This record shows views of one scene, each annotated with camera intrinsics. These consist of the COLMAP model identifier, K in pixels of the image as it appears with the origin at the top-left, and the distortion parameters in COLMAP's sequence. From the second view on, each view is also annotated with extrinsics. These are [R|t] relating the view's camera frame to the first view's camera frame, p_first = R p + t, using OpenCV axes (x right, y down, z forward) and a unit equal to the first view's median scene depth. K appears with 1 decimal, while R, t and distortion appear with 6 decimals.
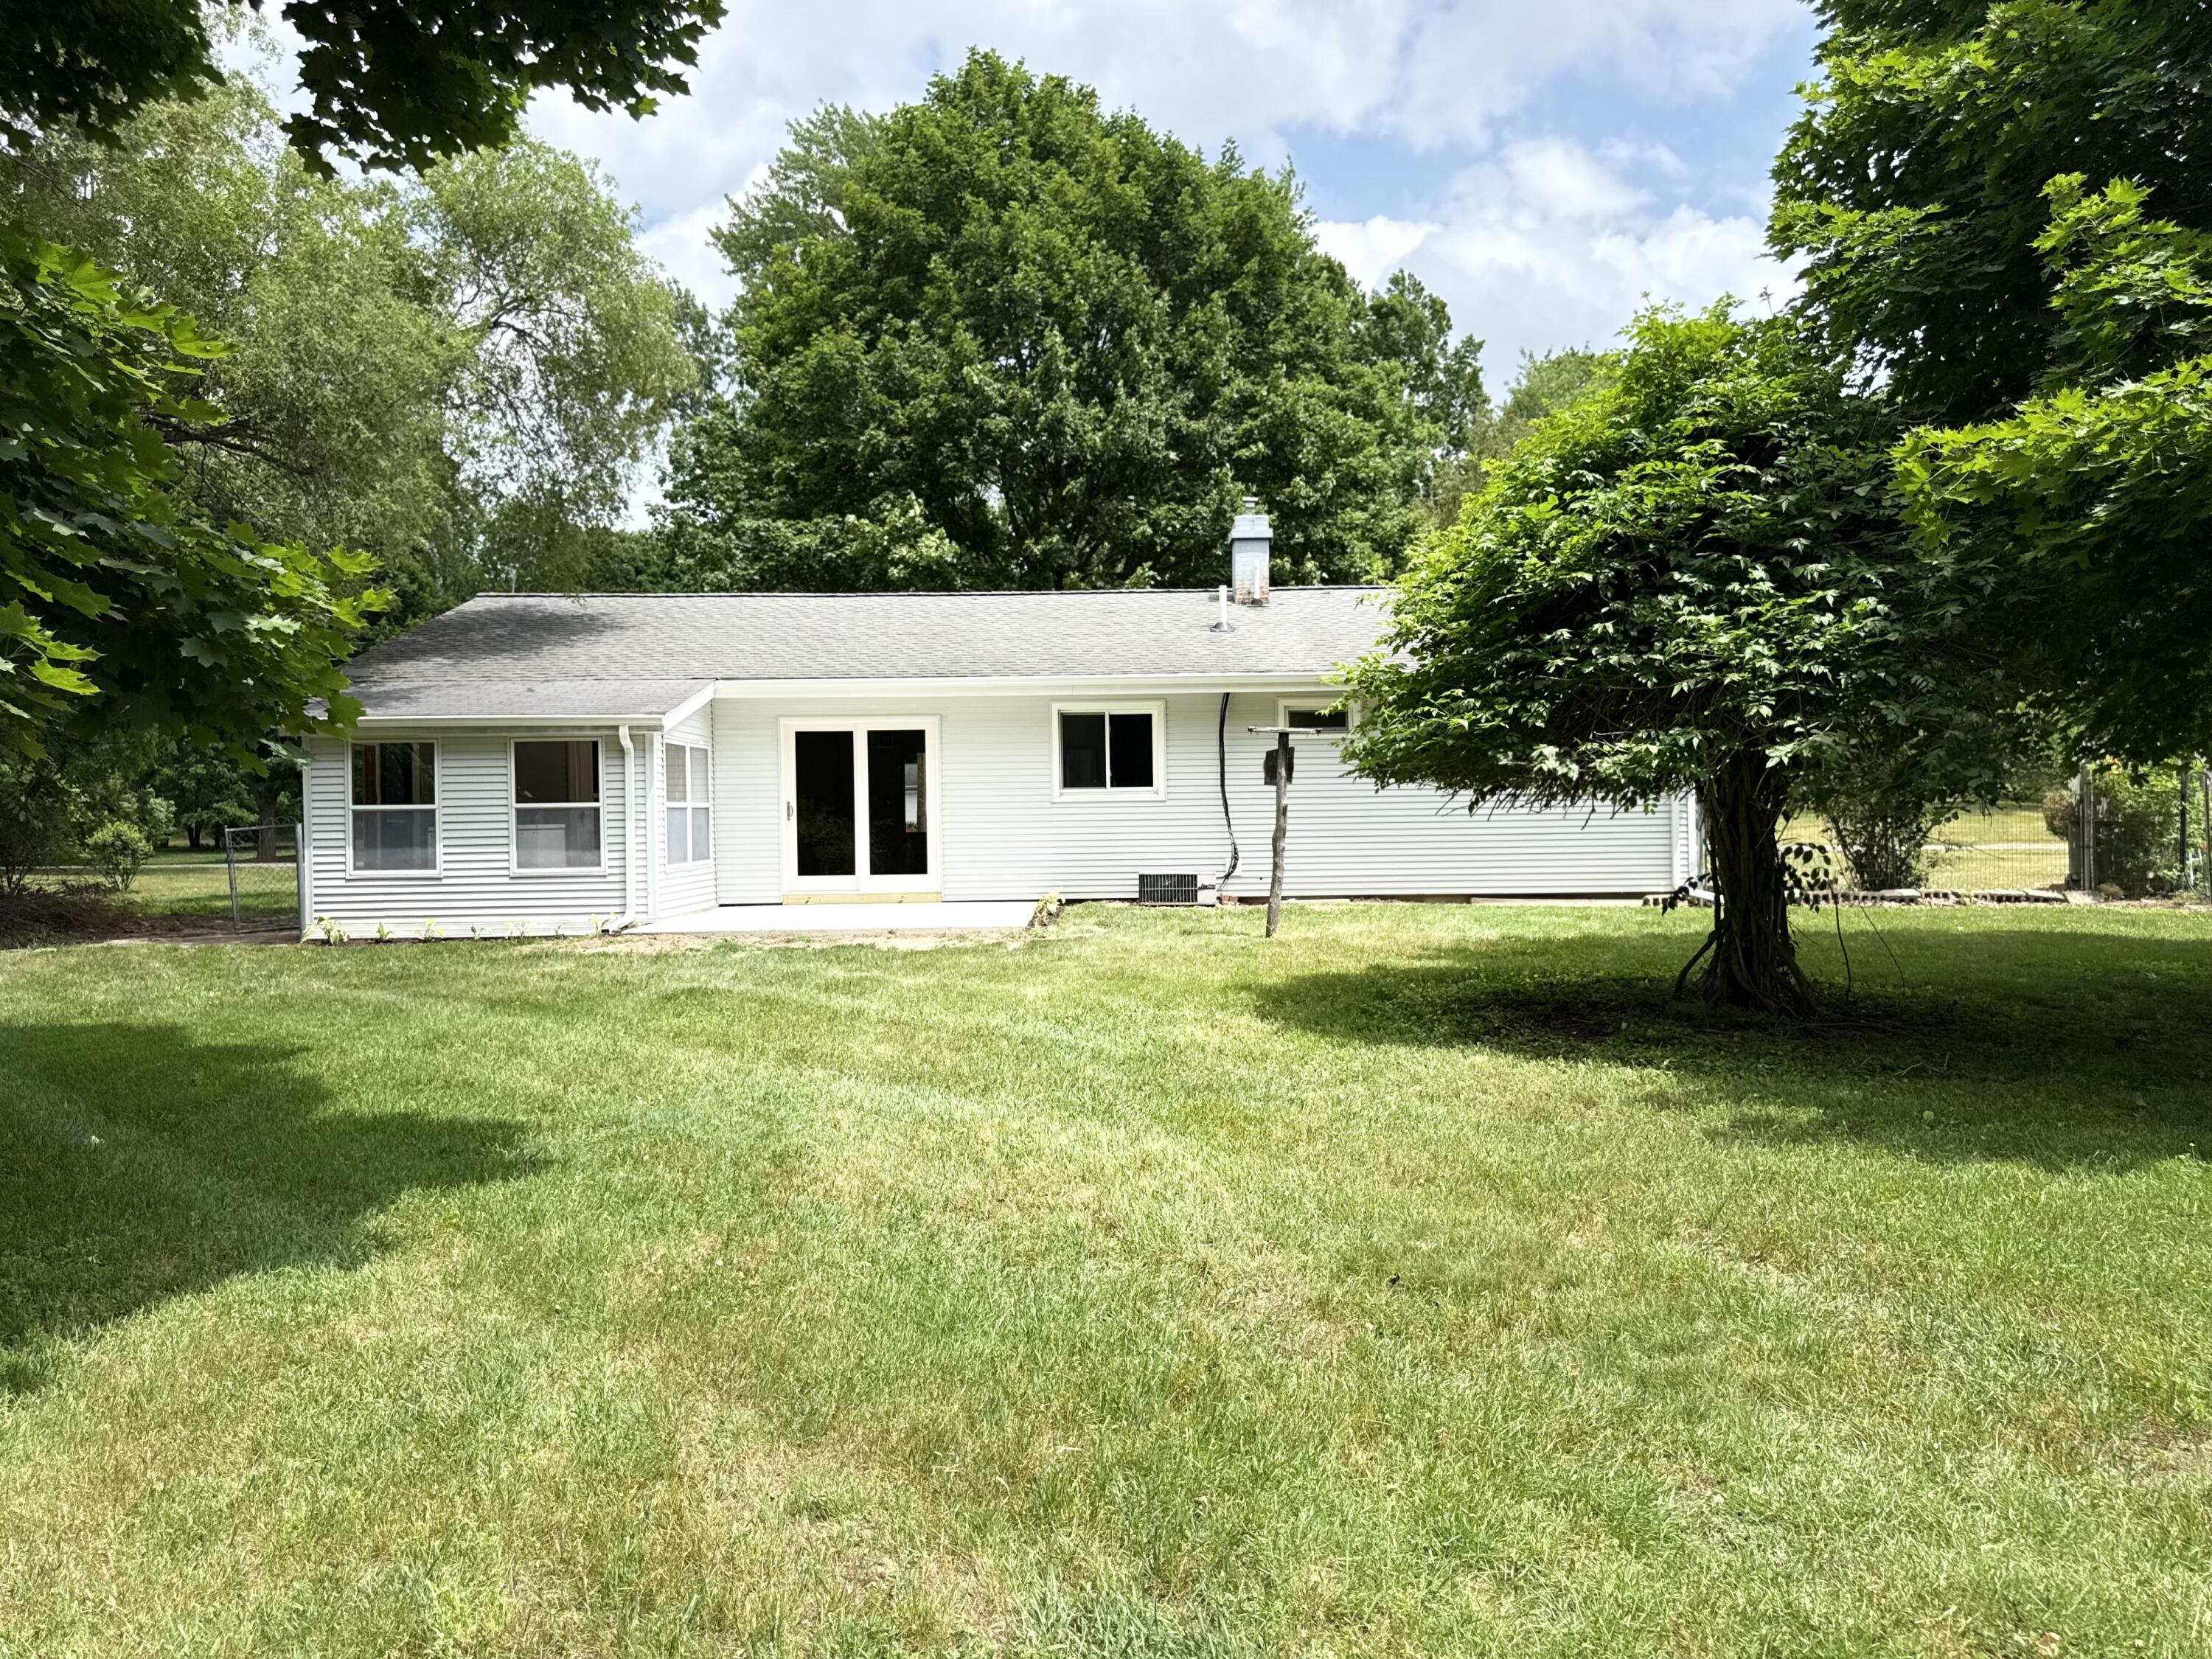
lens RADIAL K [[1715.9, 0, 1113.9], [0, 1715.9, 834.7], [0, 0, 1]] dist [0.002285, -0.002082]
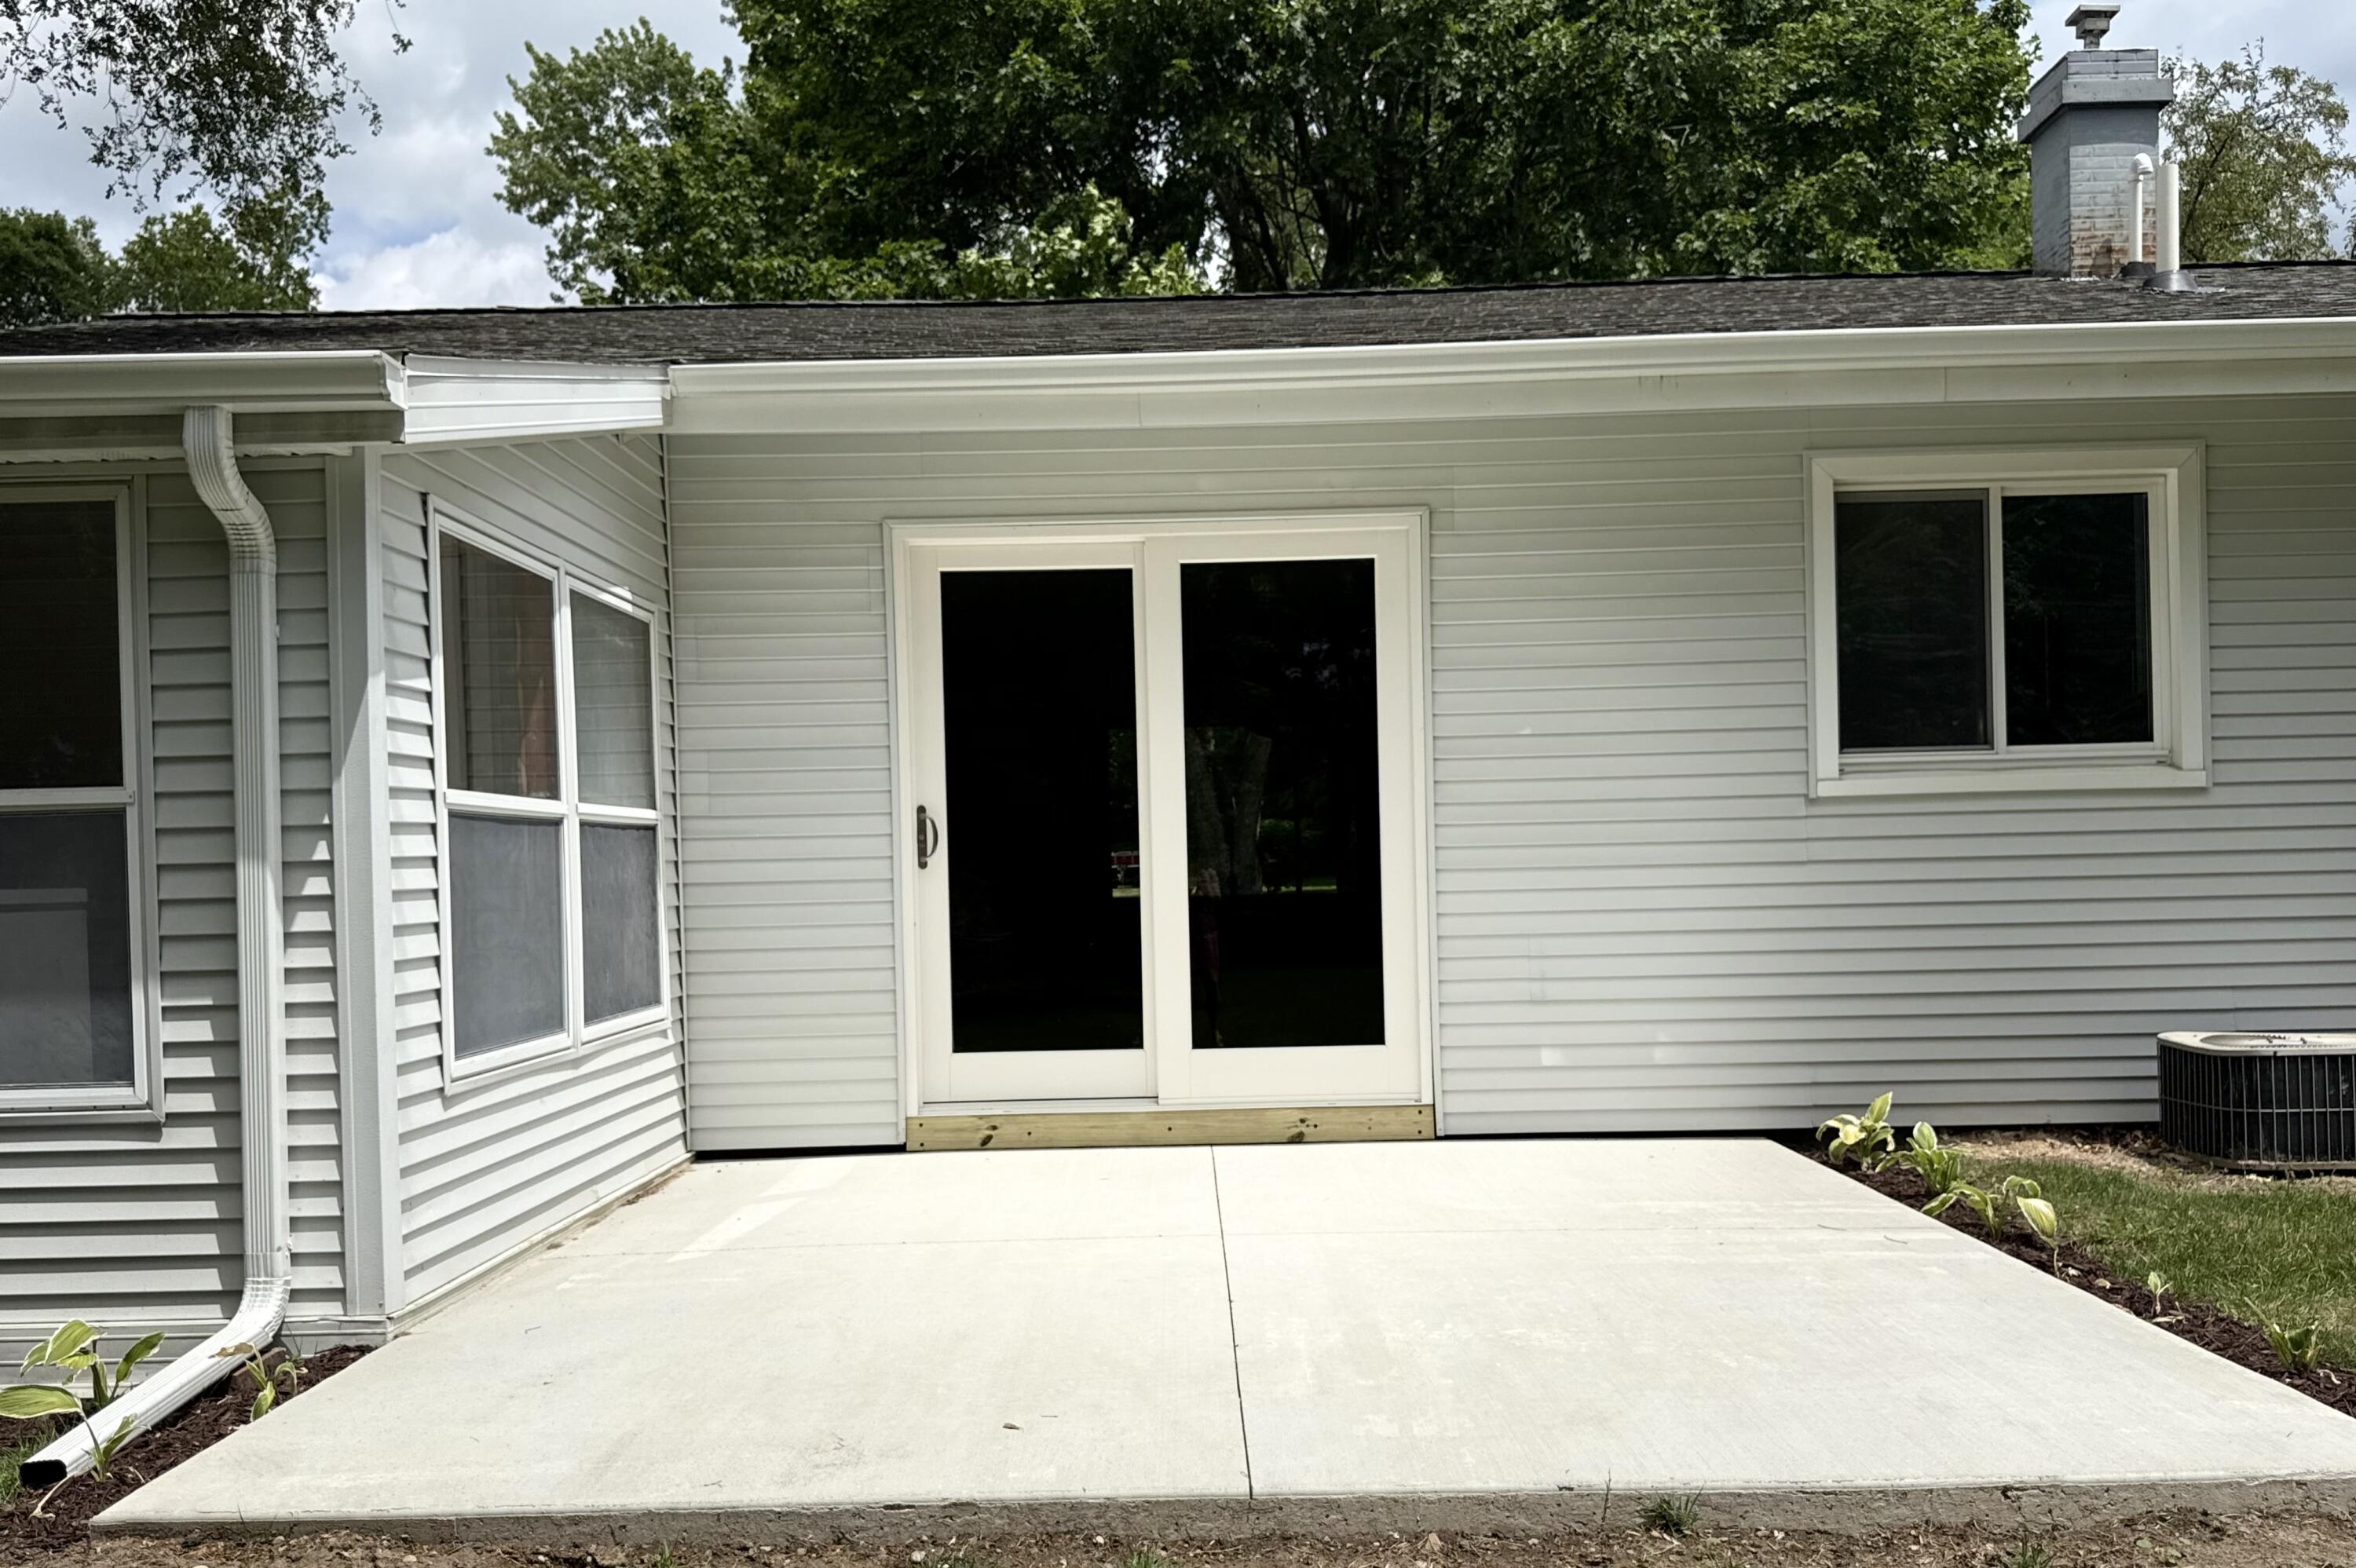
lens RADIAL K [[1992.8, 0, 1169.0], [0, 1992.8, 890.8], [0, 0, 1]] dist [-0.004464, -0.001433]
pose [[0.999940, -0.007896, -0.007615, -0.143436], [0.007906, 0.999968, 0.001269, -0.004230], [0.007605, -0.001329, 0.999970, 0.651629]]
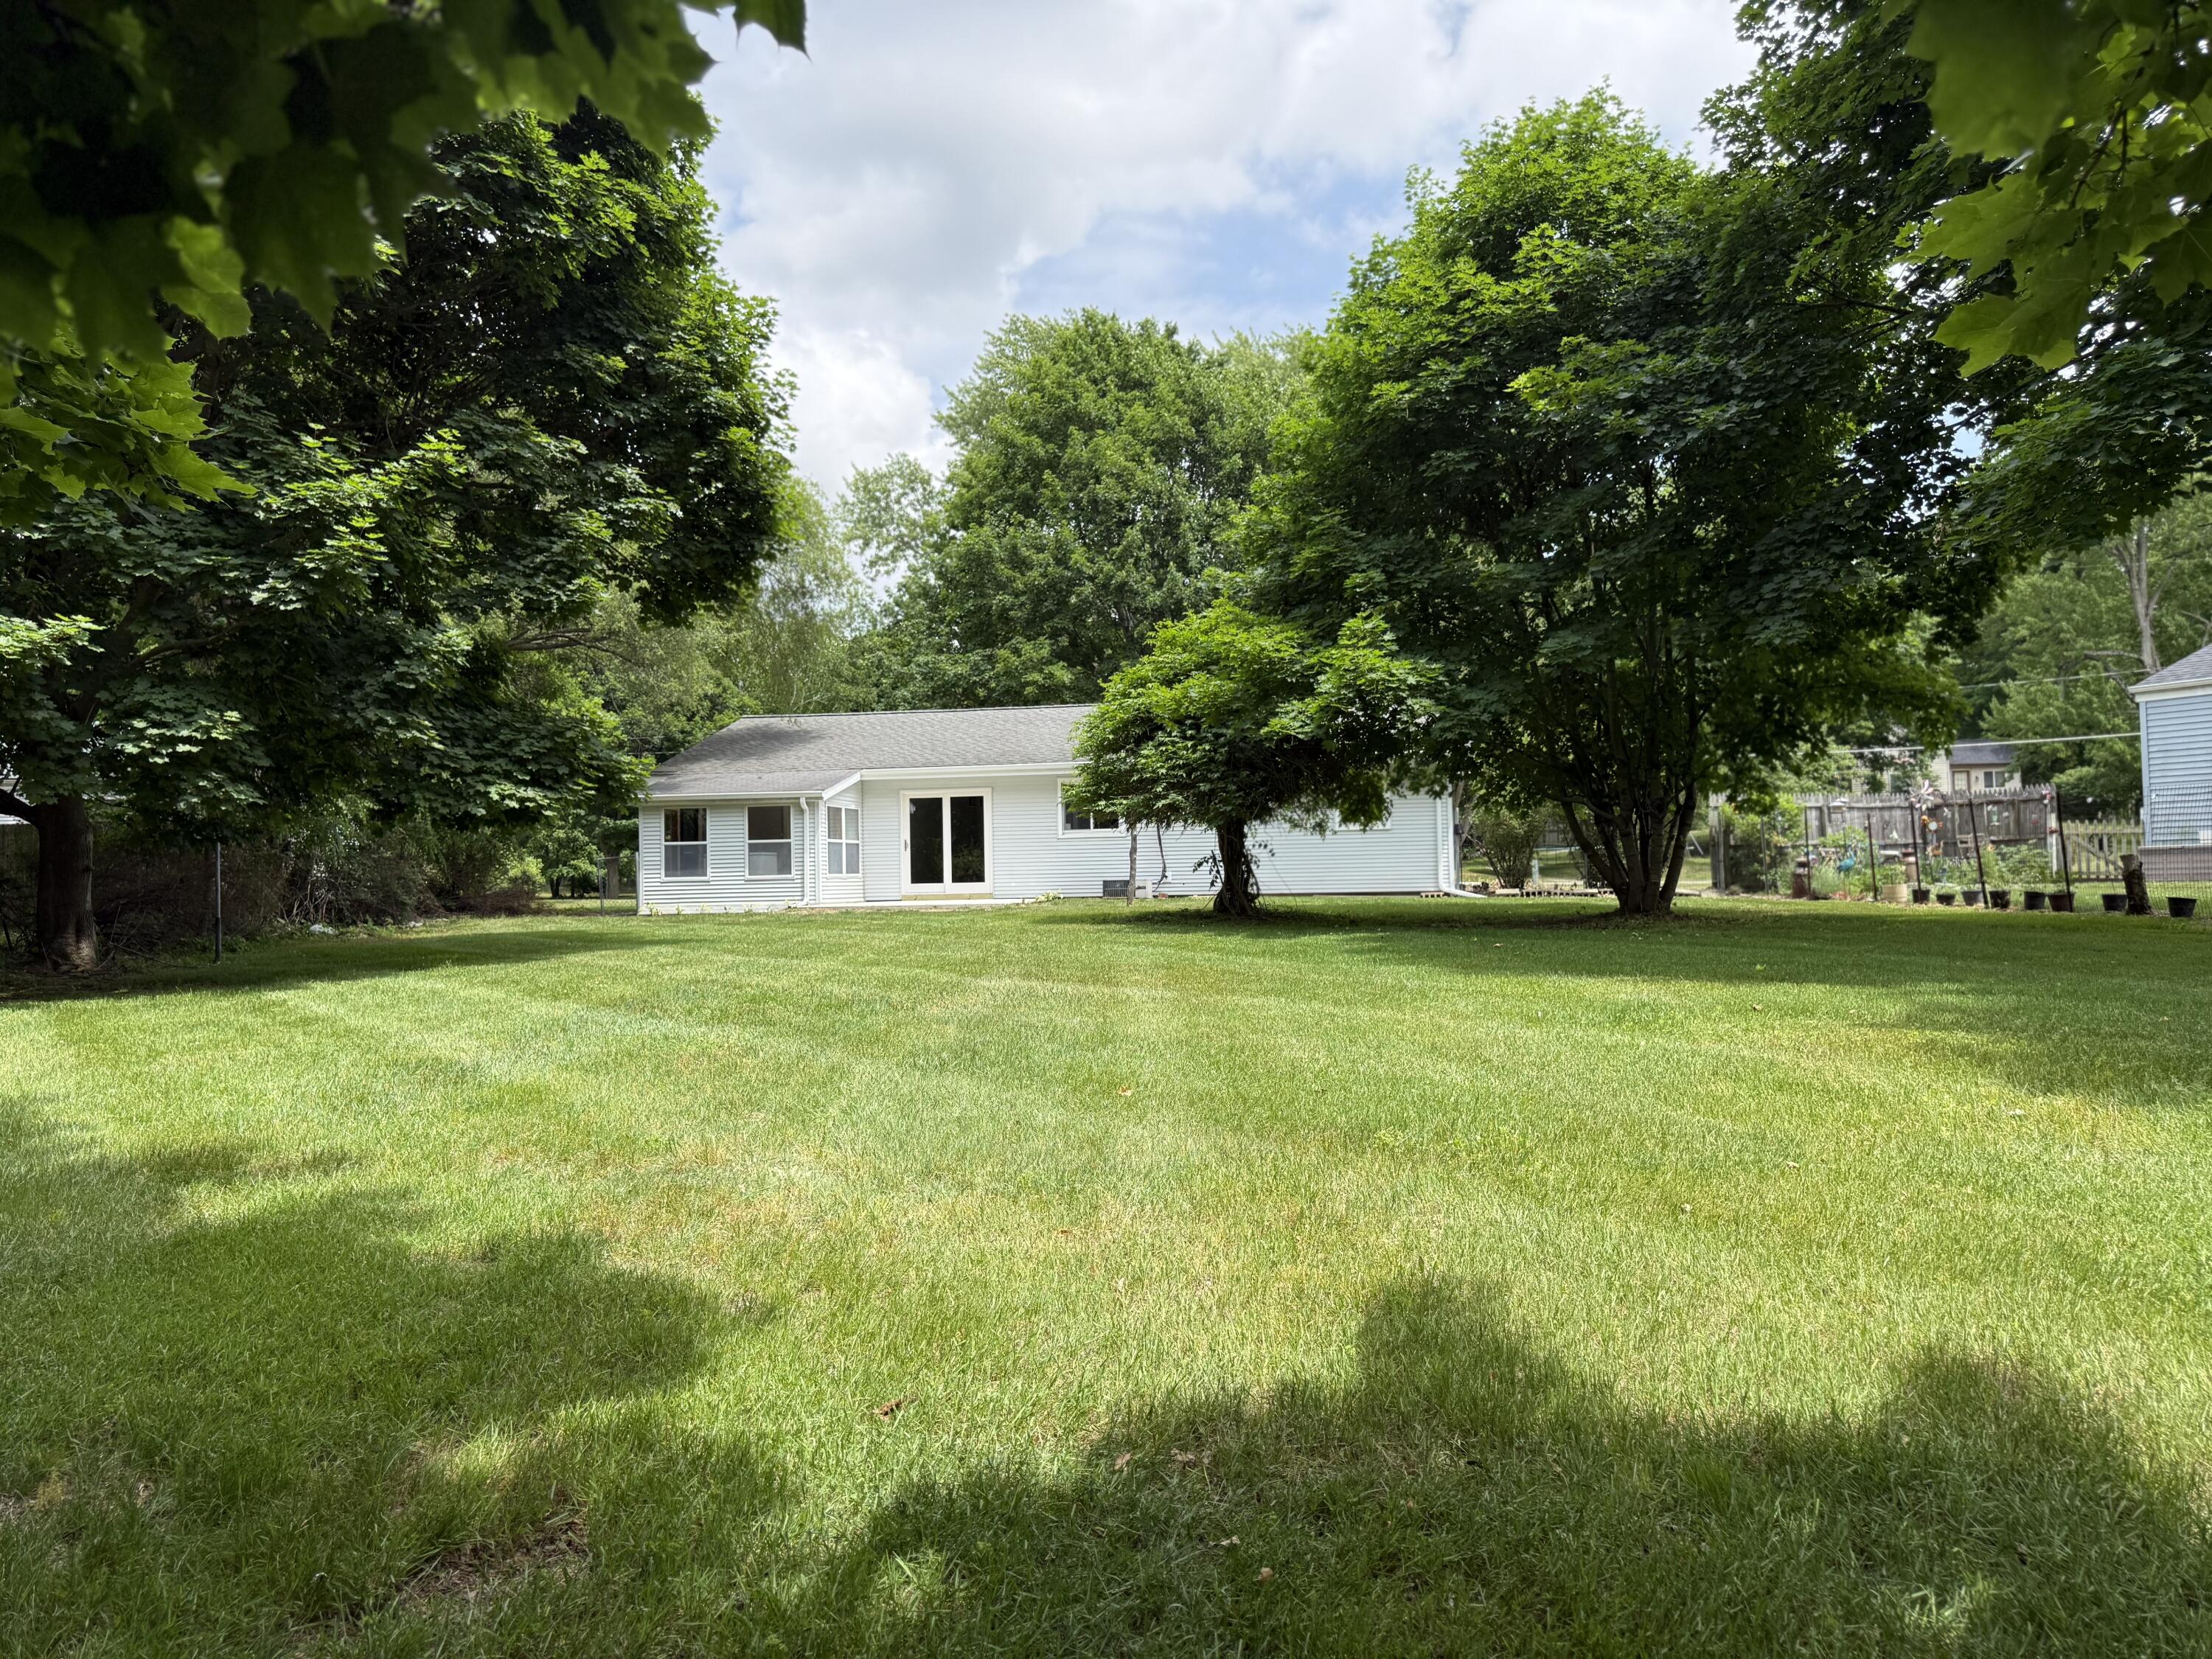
lens RADIAL K [[1715.9, 0, 1113.9], [0, 1715.9, 834.7], [0, 0, 1]] dist [0.002285, -0.002082]
pose [[0.985165, -0.010709, -0.171275, 0.305875], [0.004674, 0.999355, -0.035600, 0.037547], [0.171546, 0.034271, 0.984580, -0.641818]]
